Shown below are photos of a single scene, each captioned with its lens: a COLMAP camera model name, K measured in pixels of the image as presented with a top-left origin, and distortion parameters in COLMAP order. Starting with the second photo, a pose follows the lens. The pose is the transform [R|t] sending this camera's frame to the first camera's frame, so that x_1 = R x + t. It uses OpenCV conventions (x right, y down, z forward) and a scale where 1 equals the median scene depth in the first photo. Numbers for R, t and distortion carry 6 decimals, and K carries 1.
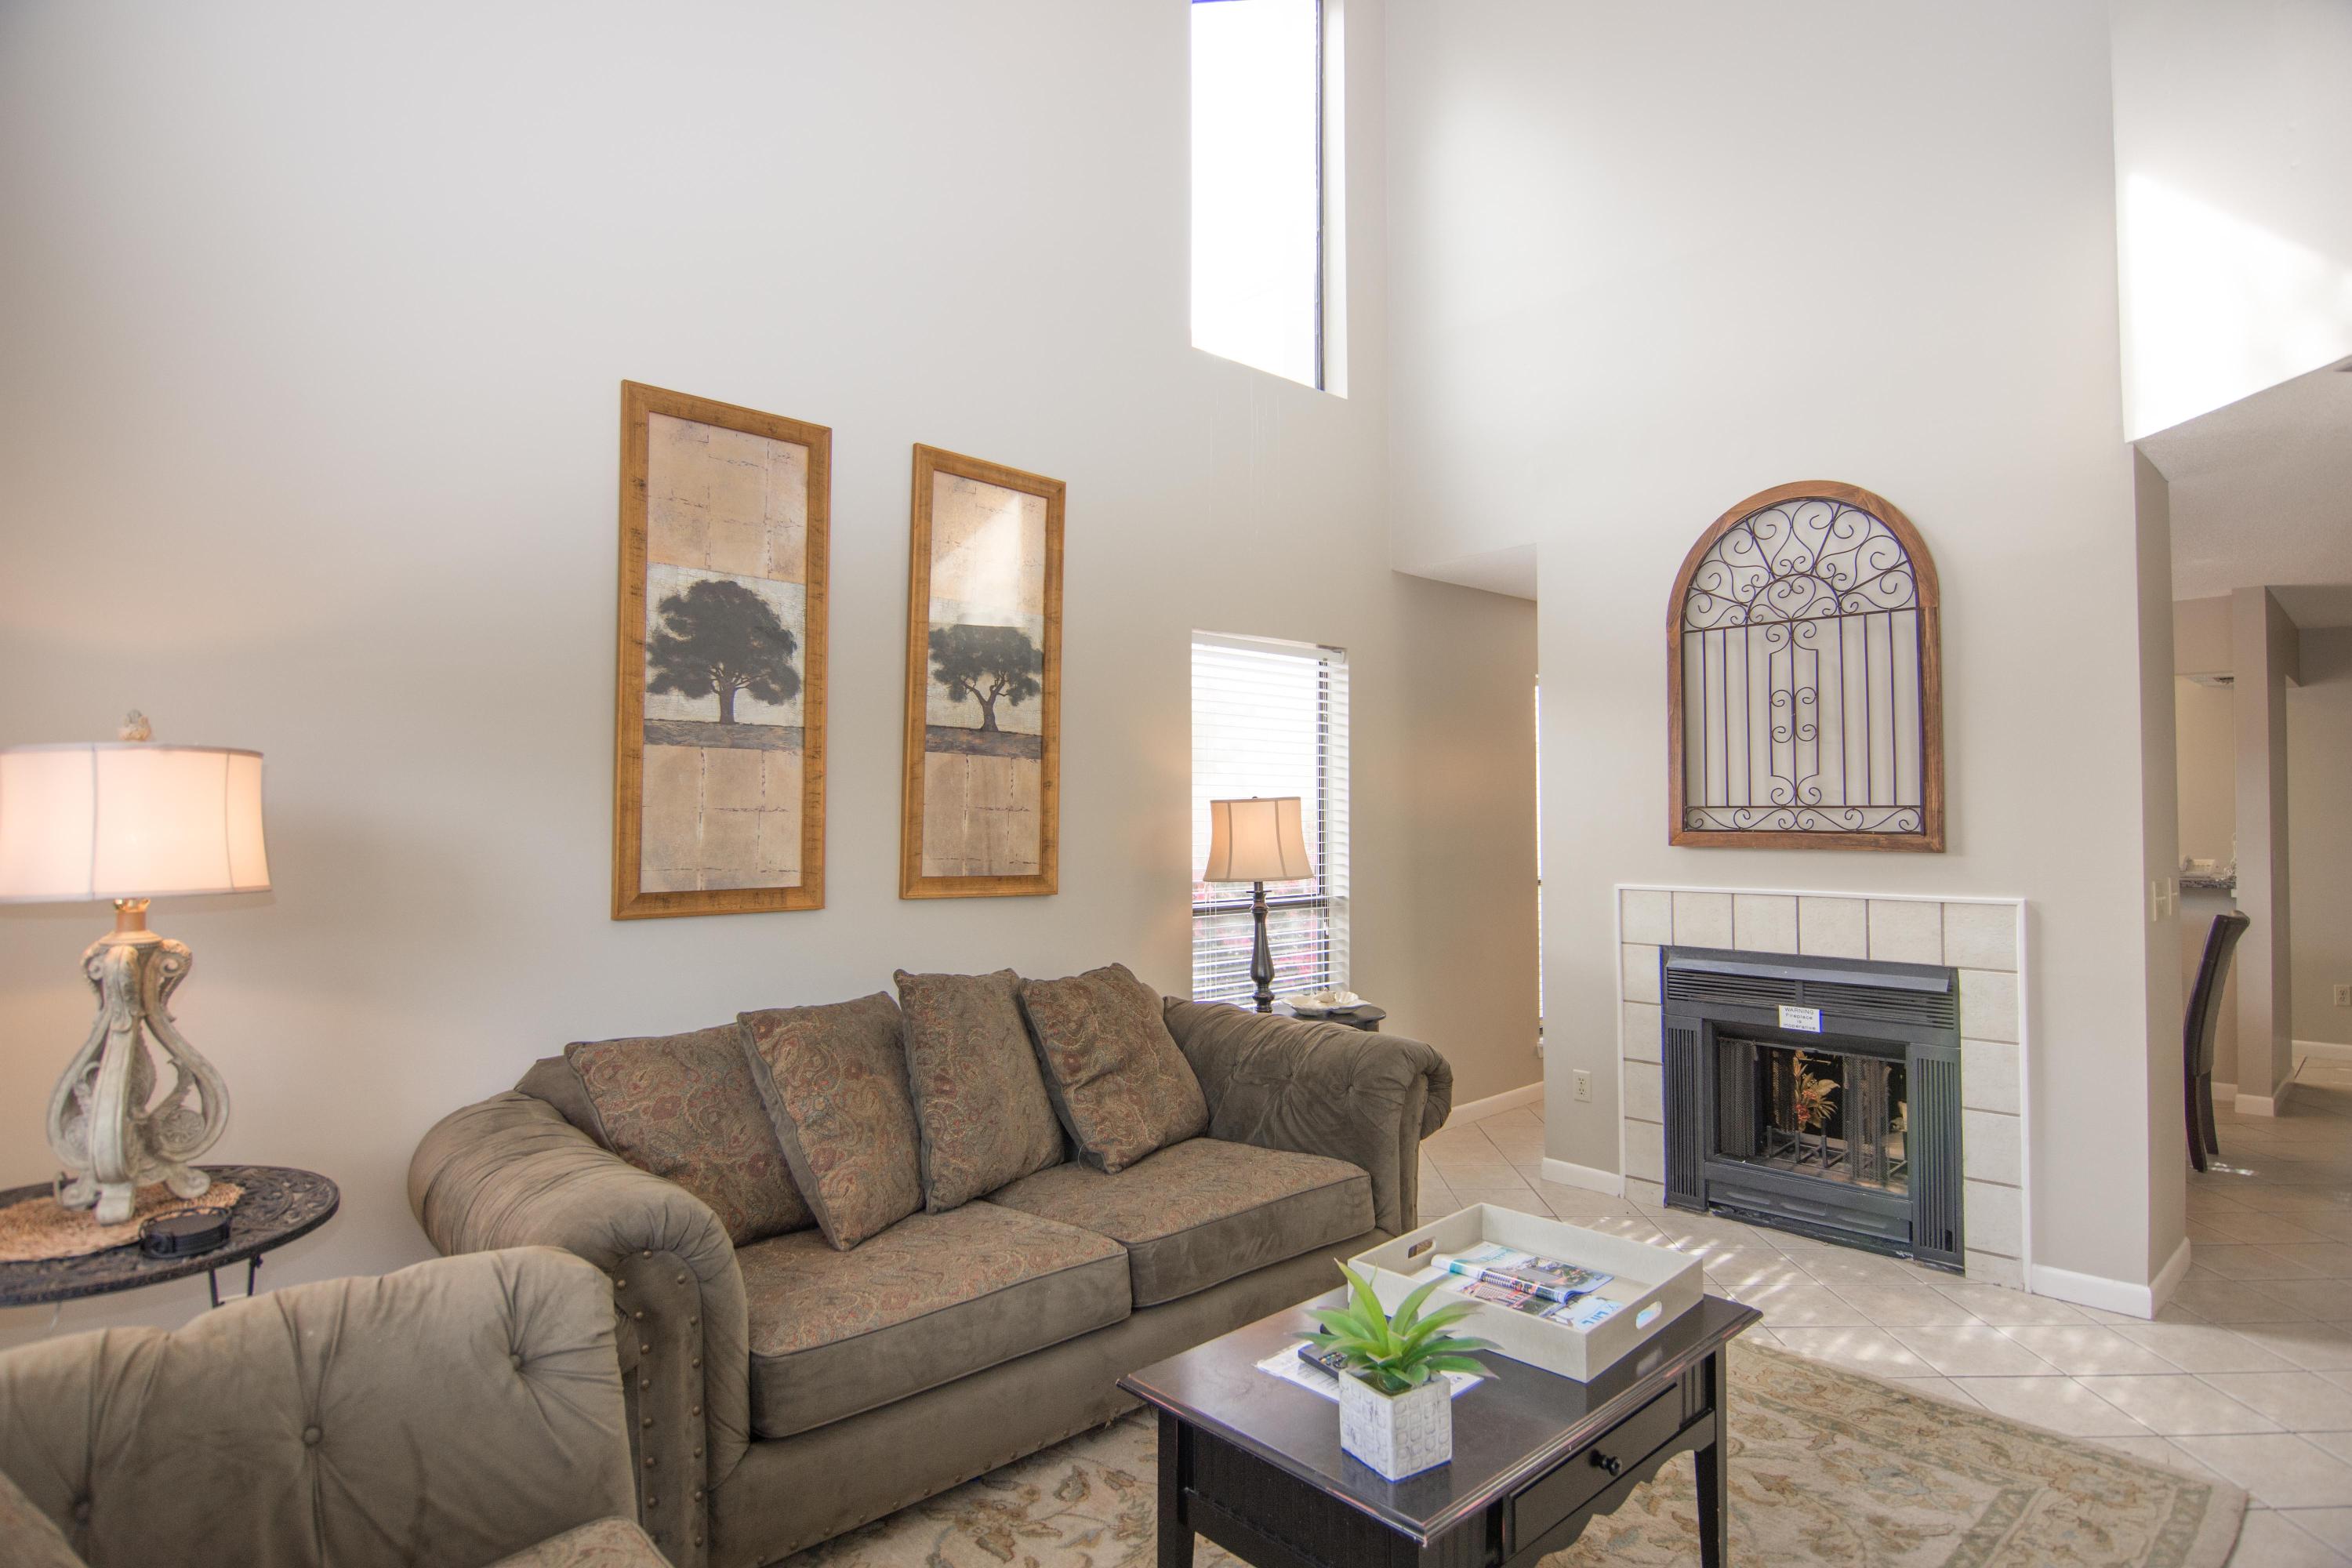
lens RADIAL K [[1248.7, 0, 1181.3], [0, 1248.7, 773.1], [0, 0, 1]] dist [-0.007986, -0.002829]
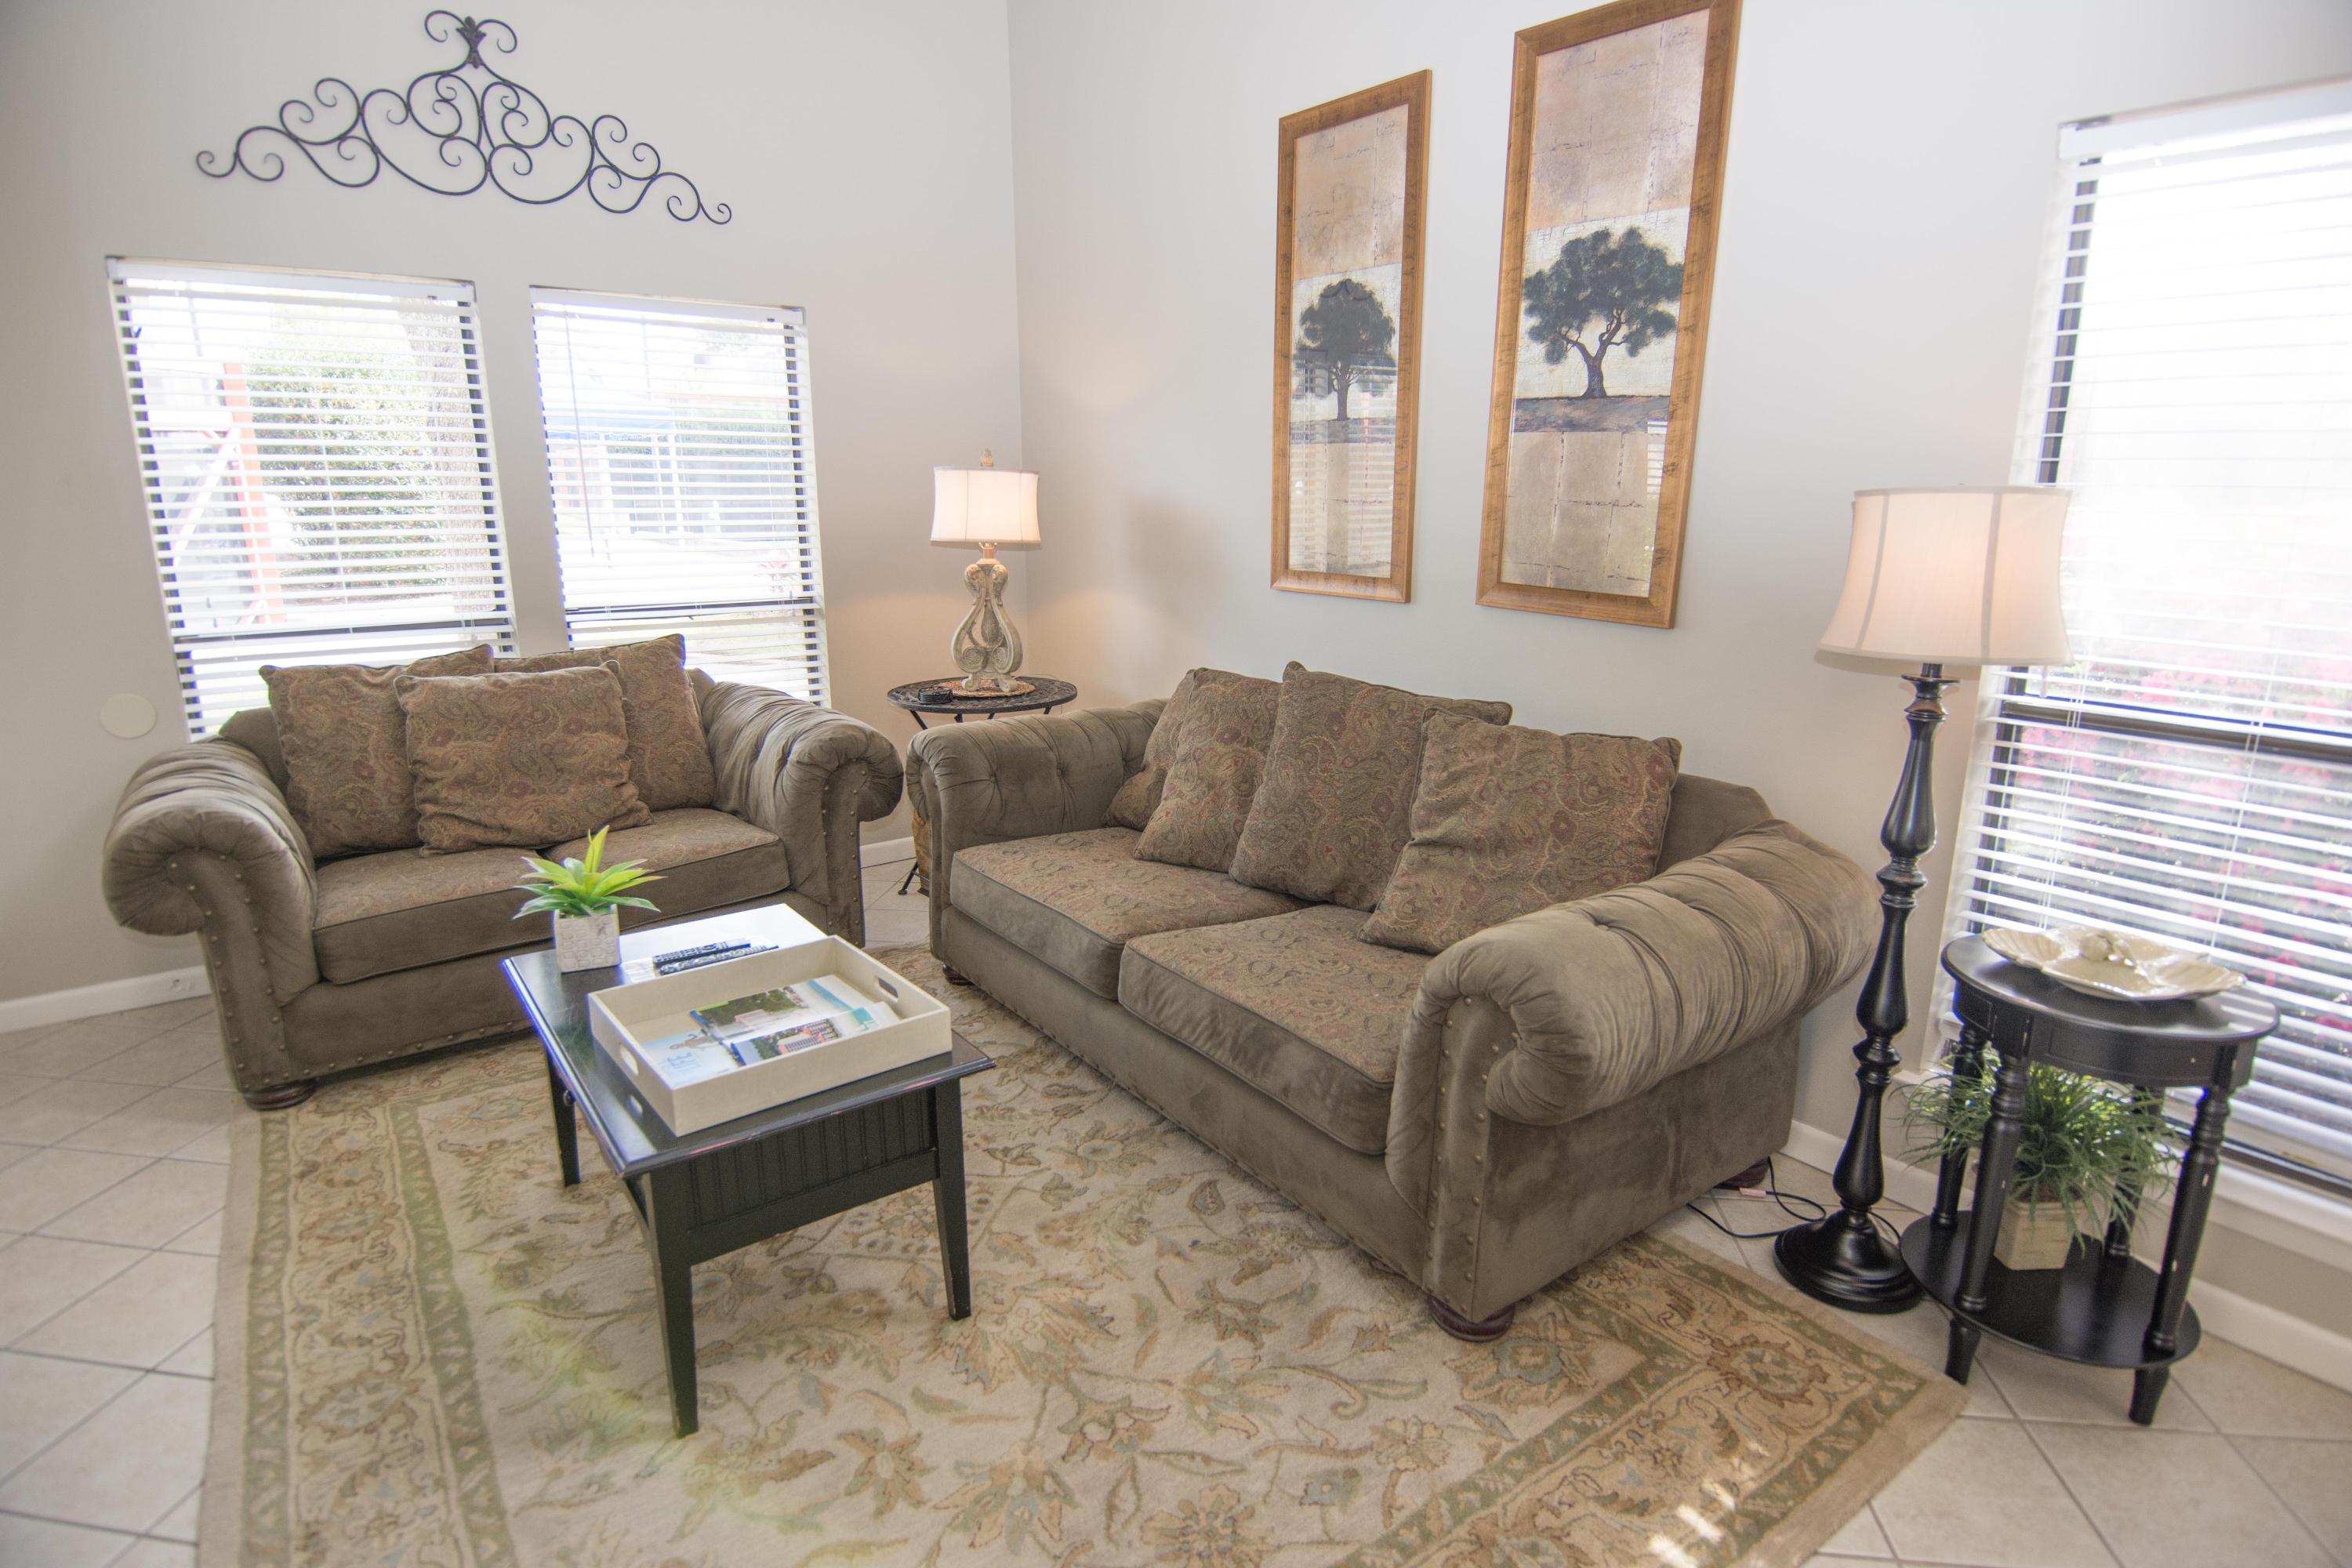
lens RADIAL K [[1248.7, 0, 1184.5], [0, 1248.7, 790.3], [0, 0, 1]] dist [-0.007986, -0.002829]
pose [[-0.106037, 0.228442, -0.967766, 0.682158], [0.023869, 0.973557, 0.227194, 0.021394], [0.994076, 0.000992, -0.108686, 0.866141]]
